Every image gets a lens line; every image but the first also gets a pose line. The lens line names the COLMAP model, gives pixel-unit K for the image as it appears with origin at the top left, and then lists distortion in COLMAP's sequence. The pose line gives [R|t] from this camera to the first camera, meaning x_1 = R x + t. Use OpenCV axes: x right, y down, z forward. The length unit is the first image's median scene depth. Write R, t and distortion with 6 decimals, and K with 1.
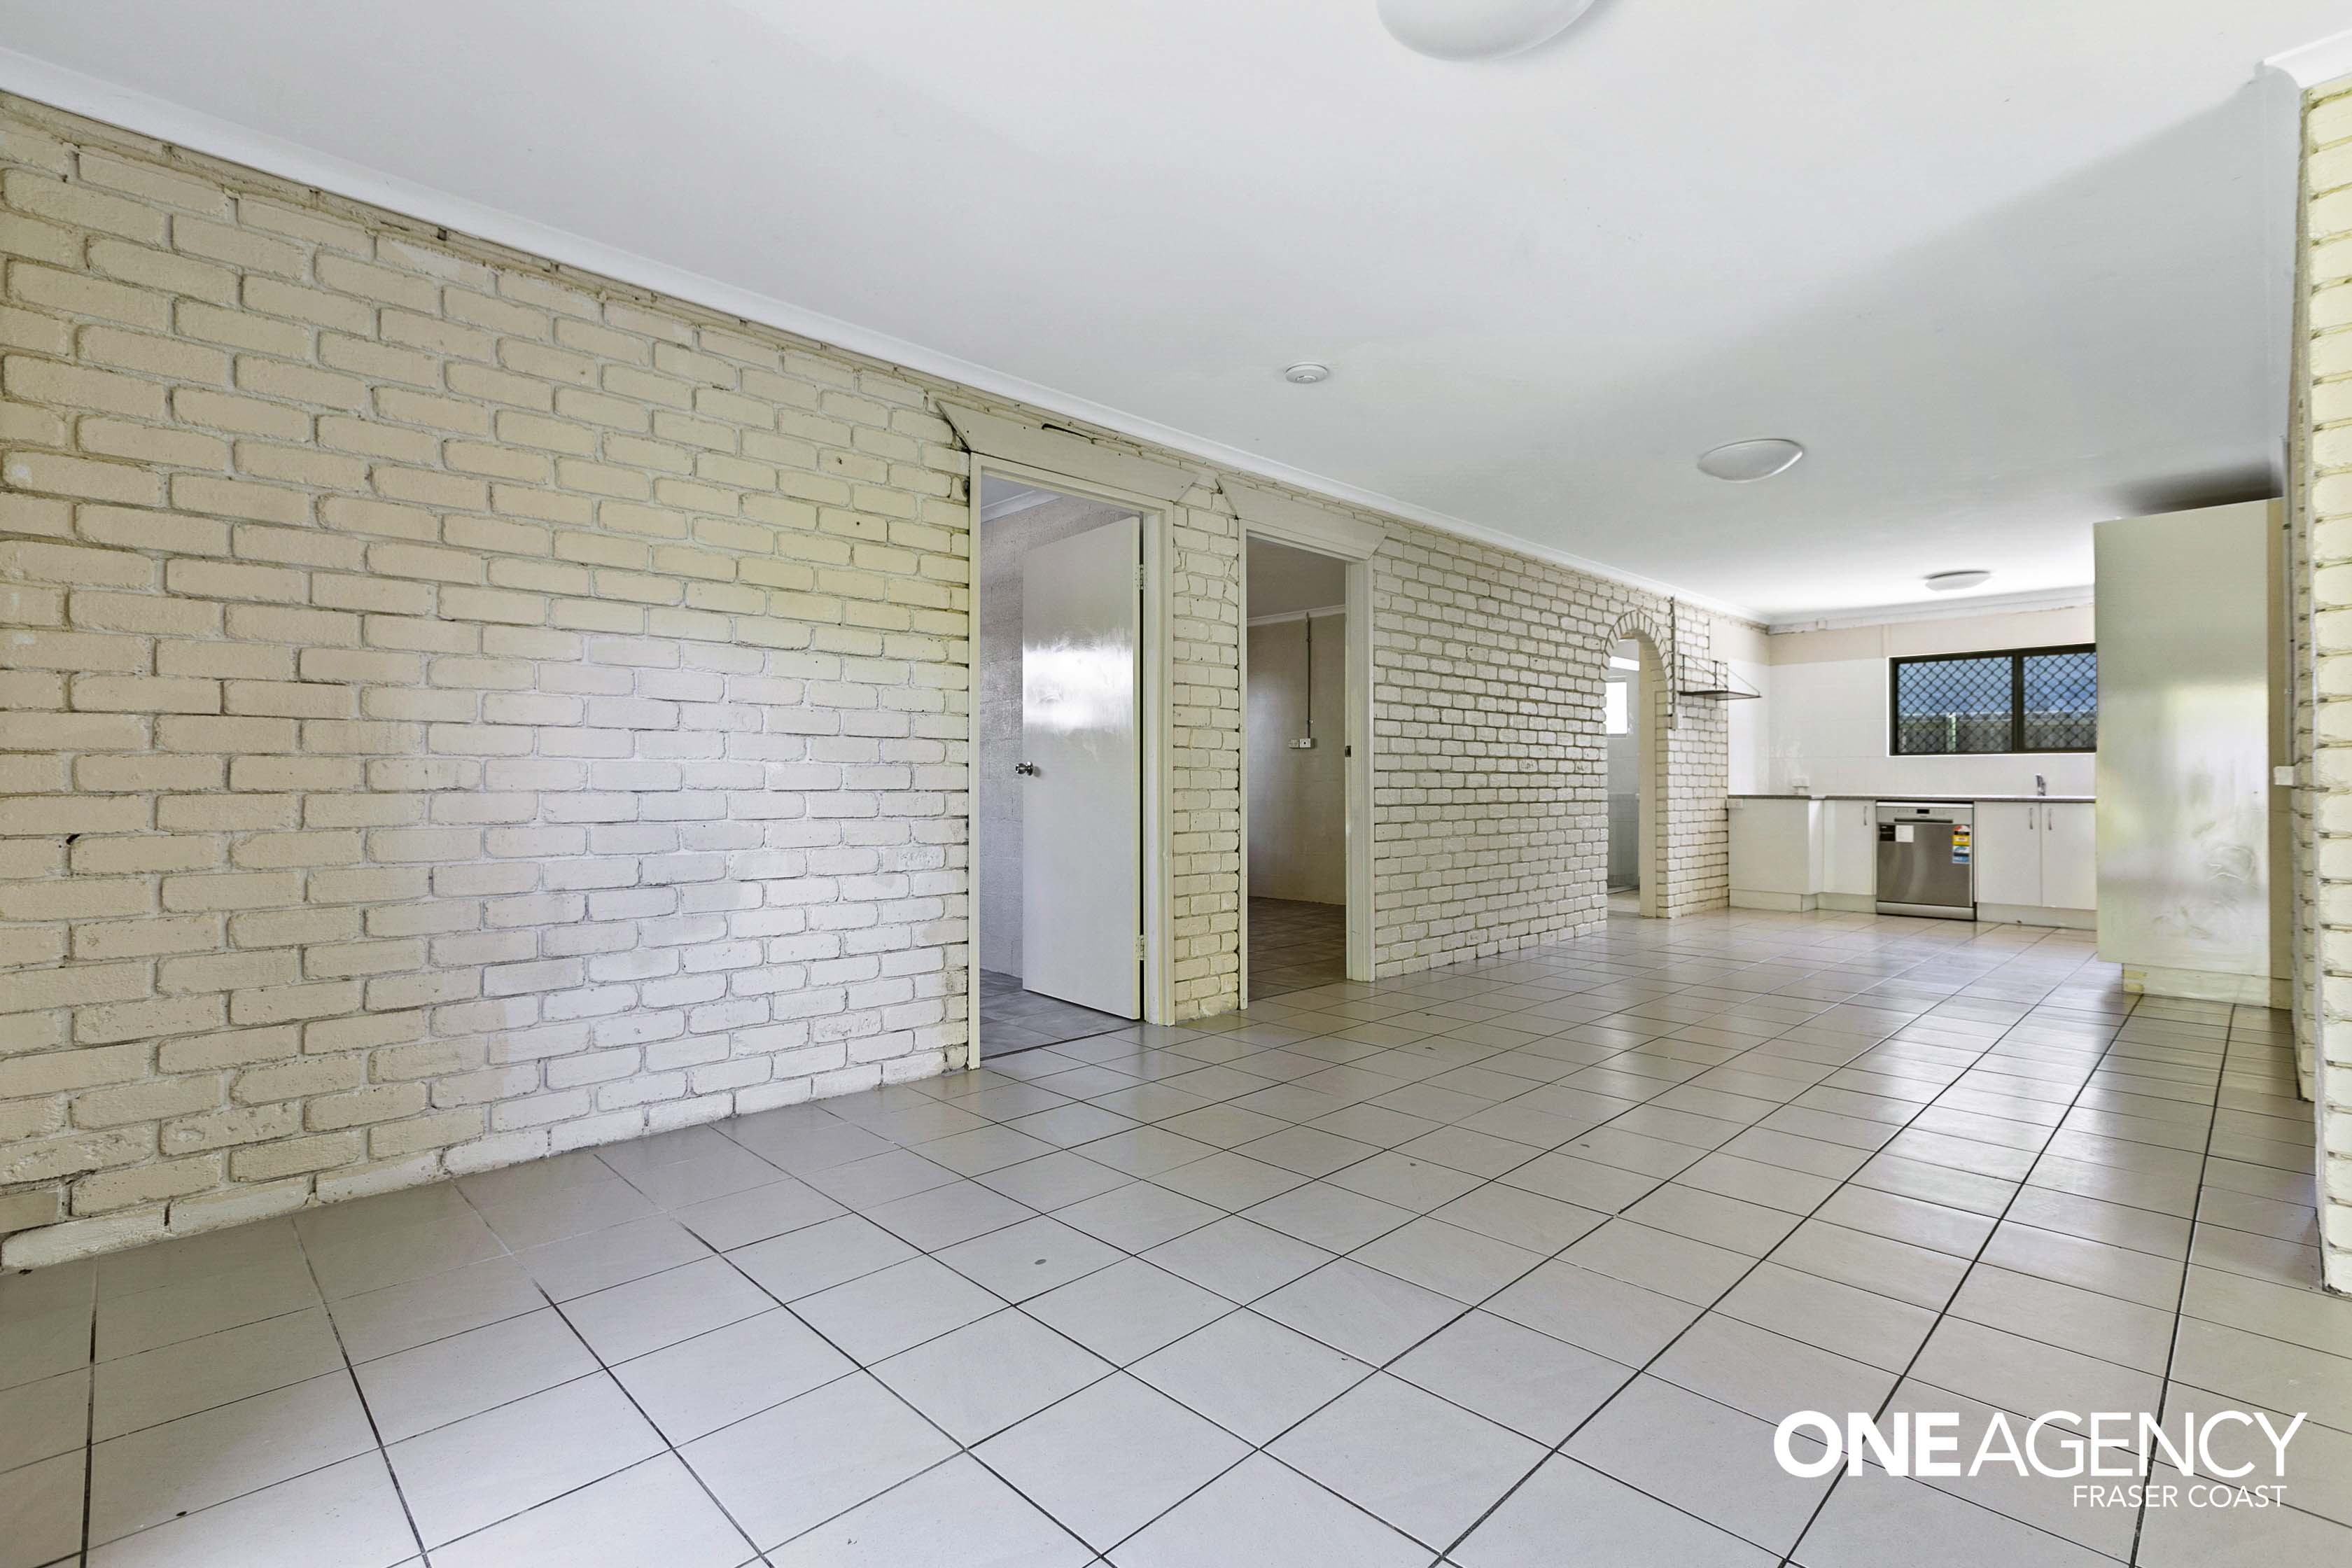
lens RADIAL K [[1078.7, 0, 1175.4], [0, 1078.7, 779.7], [0, 0, 1]] dist [0.000140, 0.000351]
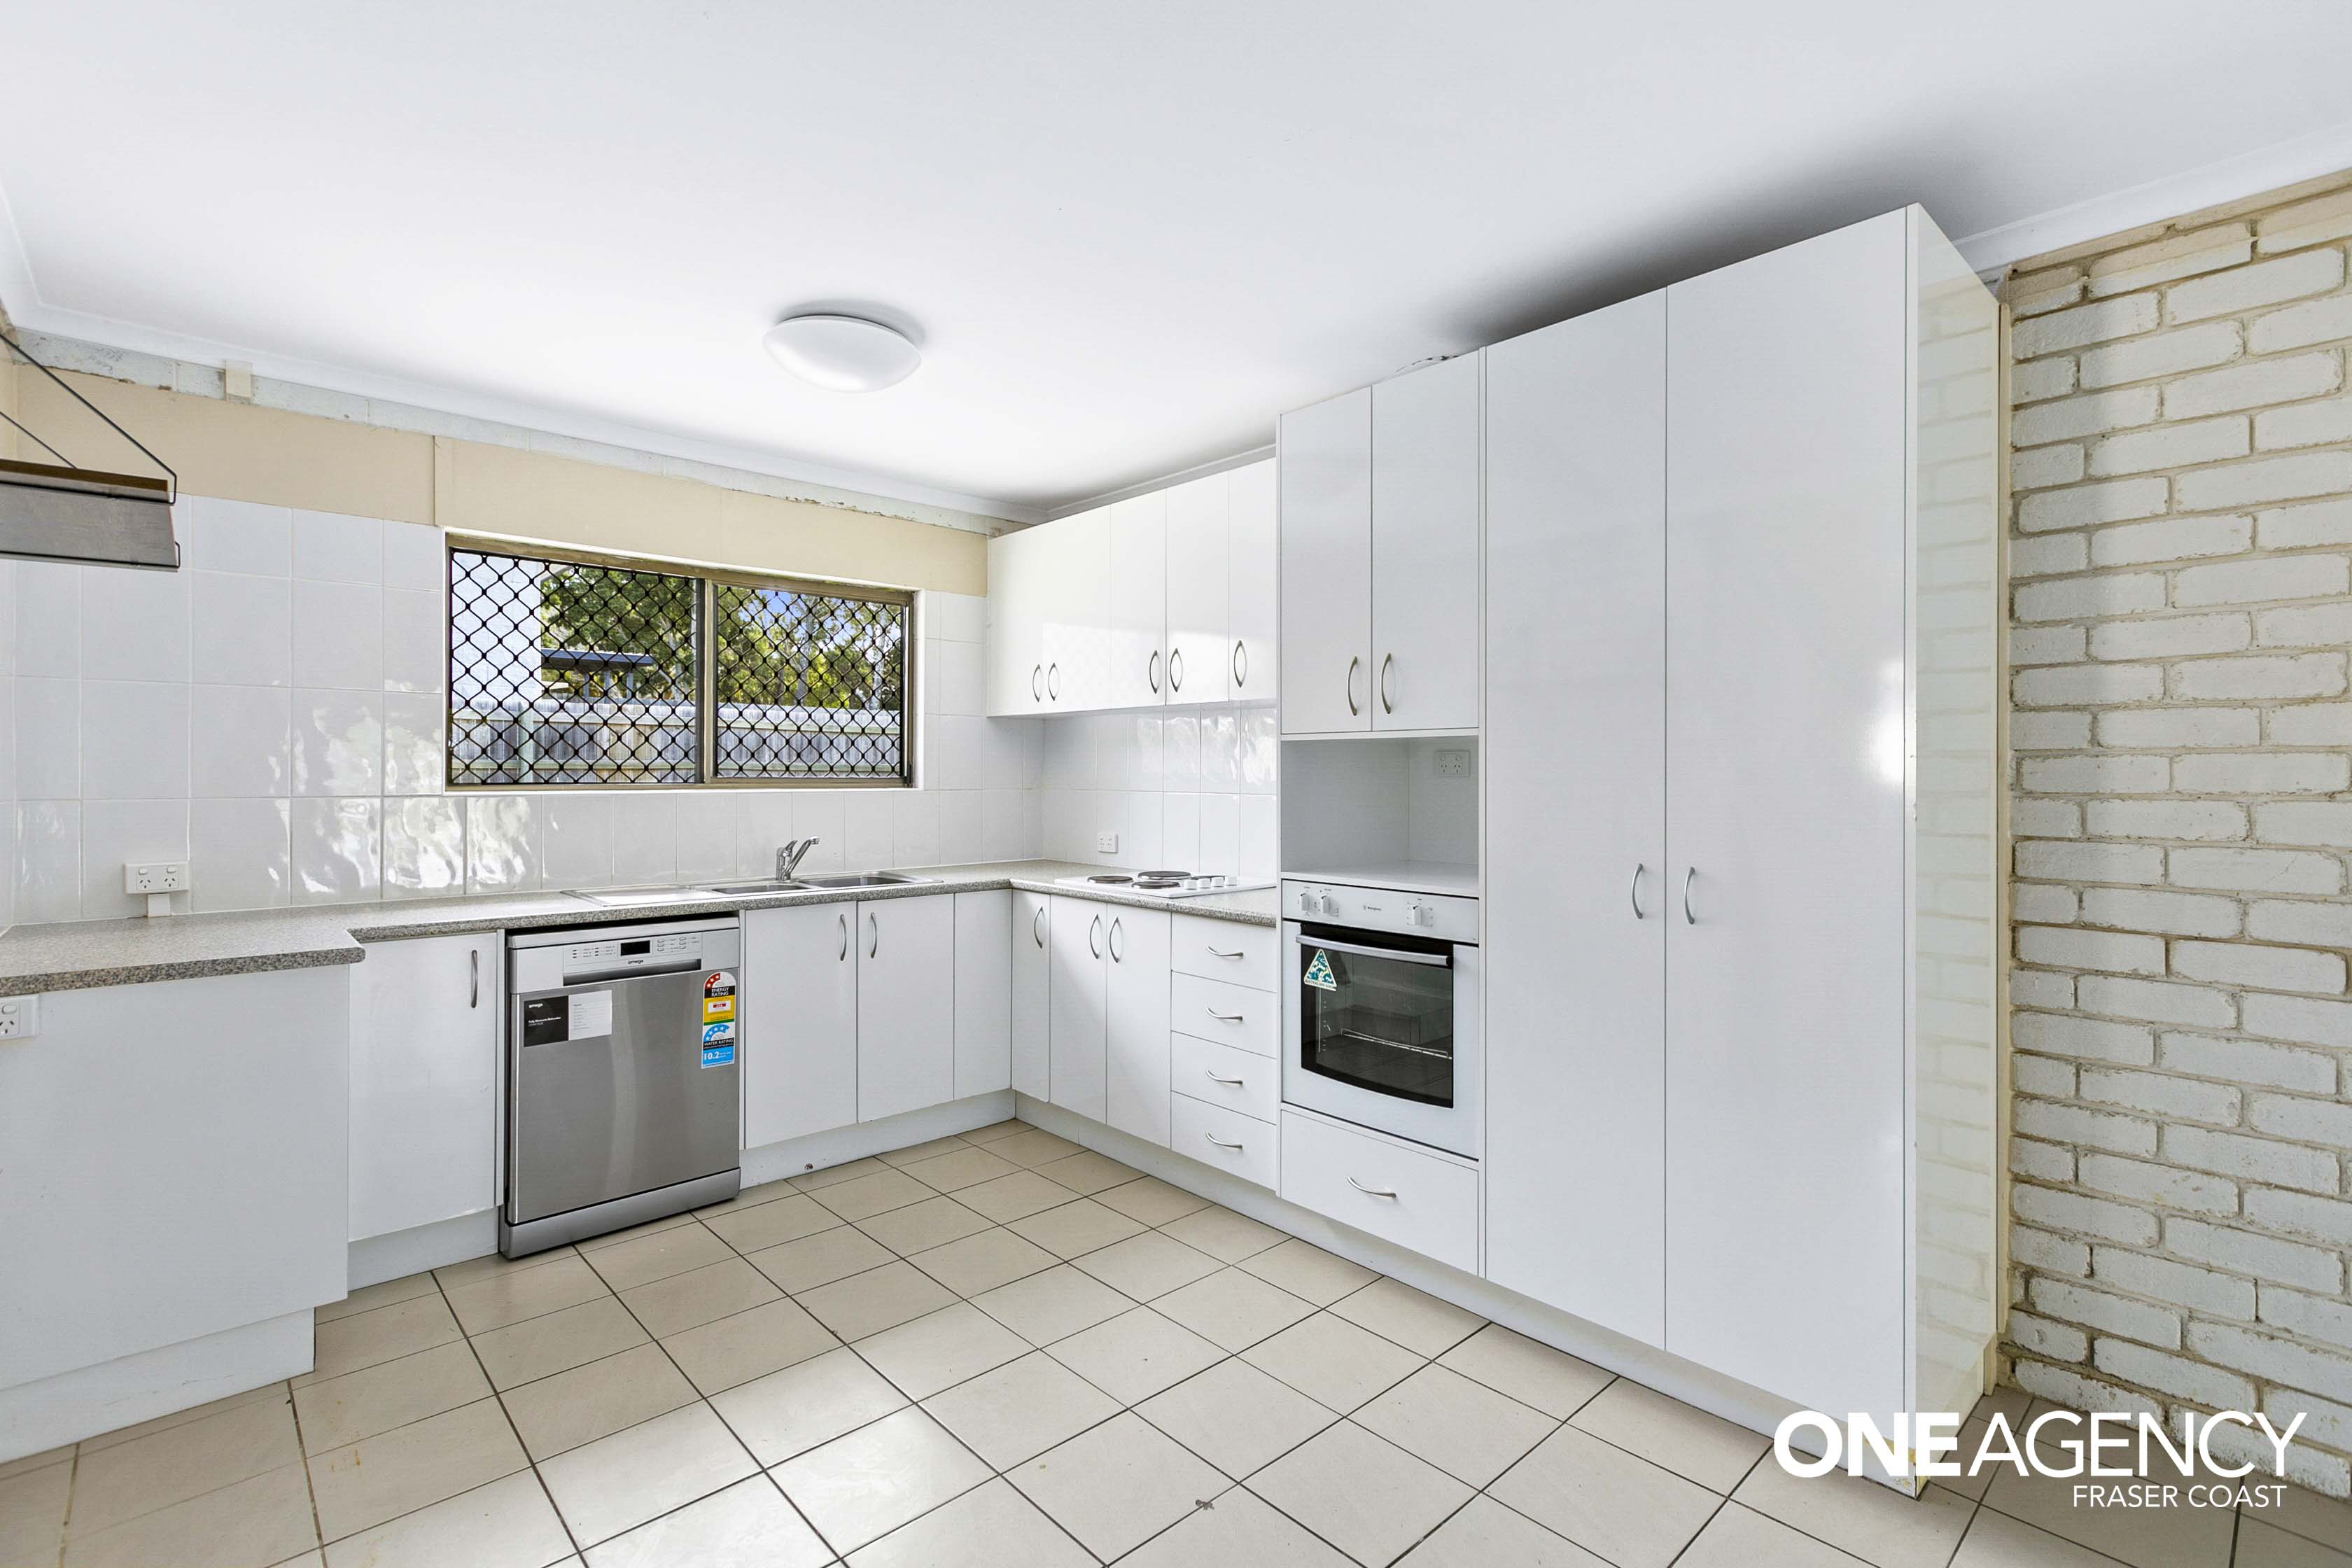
lens RADIAL K [[1078.7, 0, 1174.8], [0, 1078.7, 785.8], [0, 0, 1]] dist [0.000140, 0.000351]
pose [[0.030562, -0.005455, 0.999518, 0.321513], [-0.002652, 0.999981, 0.005539, -0.029280], [-0.999529, -0.002820, 0.030547, 0.794430]]
